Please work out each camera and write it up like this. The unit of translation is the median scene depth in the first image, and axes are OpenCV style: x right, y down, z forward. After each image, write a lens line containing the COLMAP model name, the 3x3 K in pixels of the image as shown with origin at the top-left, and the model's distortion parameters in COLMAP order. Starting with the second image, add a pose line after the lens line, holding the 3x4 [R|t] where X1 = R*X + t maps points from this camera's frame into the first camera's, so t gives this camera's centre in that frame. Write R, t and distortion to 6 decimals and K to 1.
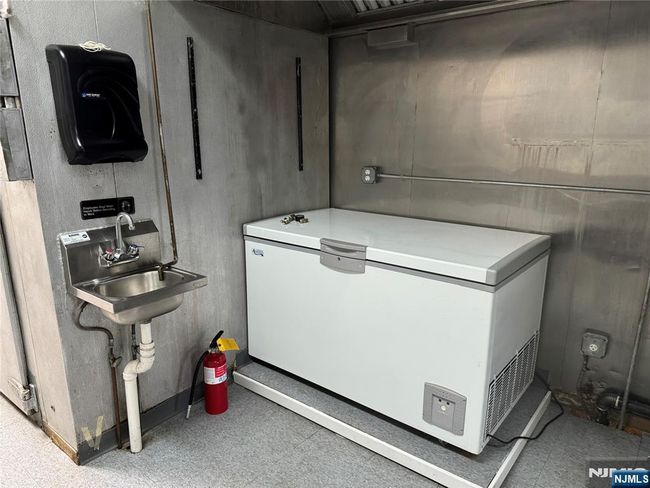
lens RADIAL K [[461.9, 0, 325.3], [0, 461.9, 244.4], [0, 0, 1]] dist [0.022587, -0.031408]
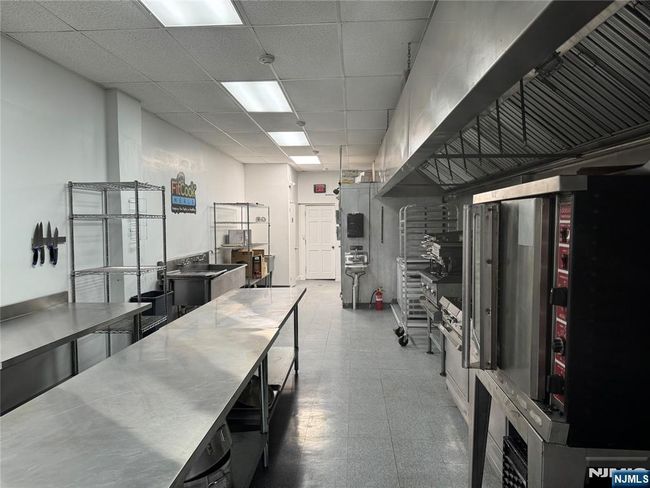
lens RADIAL K [[461.9, 0, 325.9], [0, 461.9, 245.6], [0, 0, 1]] dist [0.022587, -0.031408]
pose [[0.580877, 0.017709, -0.813799, 2.709126], [-0.165359, 0.981484, -0.096673, 0.341170], [0.797018, 0.190724, 0.573050, -1.589516]]
